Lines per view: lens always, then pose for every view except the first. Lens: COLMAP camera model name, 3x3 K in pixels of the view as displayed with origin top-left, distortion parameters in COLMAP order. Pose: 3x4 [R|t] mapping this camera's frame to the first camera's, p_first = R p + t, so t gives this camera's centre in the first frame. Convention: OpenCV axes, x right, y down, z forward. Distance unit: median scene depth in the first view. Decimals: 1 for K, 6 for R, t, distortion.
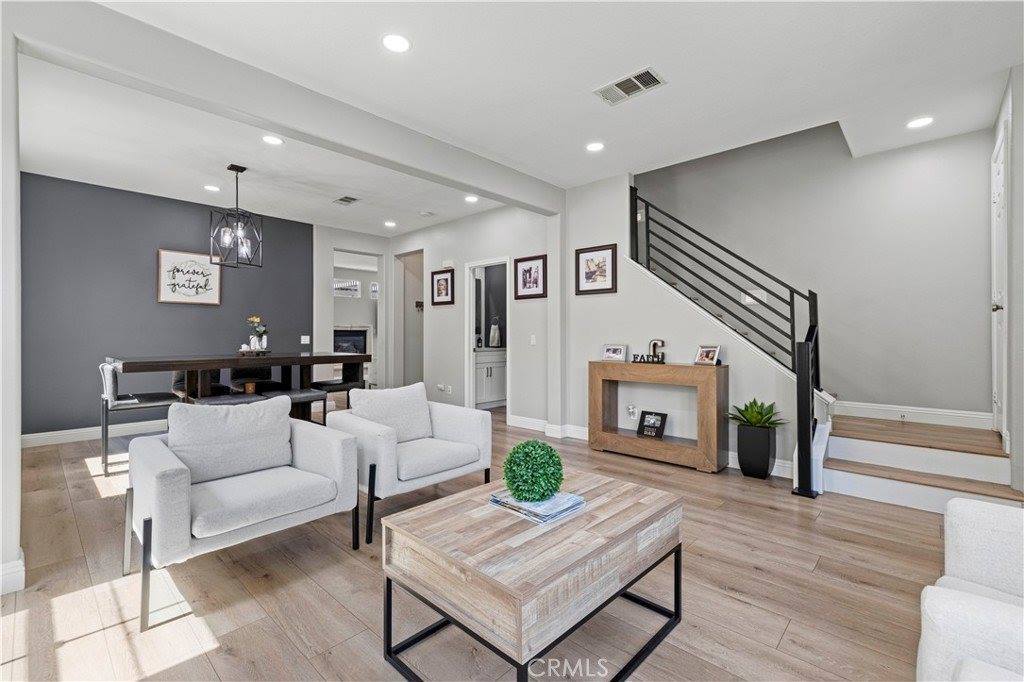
lens RADIAL K [[439.4, 0, 502.1], [0, 439.4, 338.2], [0, 0, 1]] dist [0.000485, 0.001444]
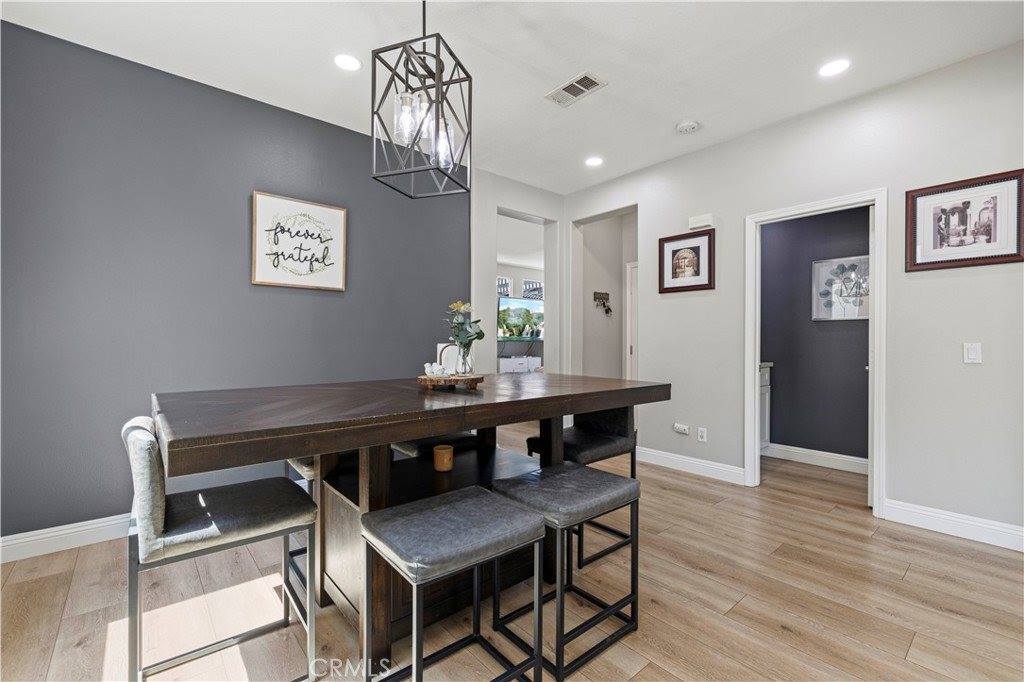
lens RADIAL K [[439.4, 0, 505.2], [0, 439.4, 345.0], [0, 0, 1]] dist [0.000485, 0.001444]
pose [[0.993410, 0.002209, -0.114598, -0.372743], [-0.001912, 0.999995, 0.002697, -0.004421], [0.114603, -0.002460, 0.993408, 0.450522]]
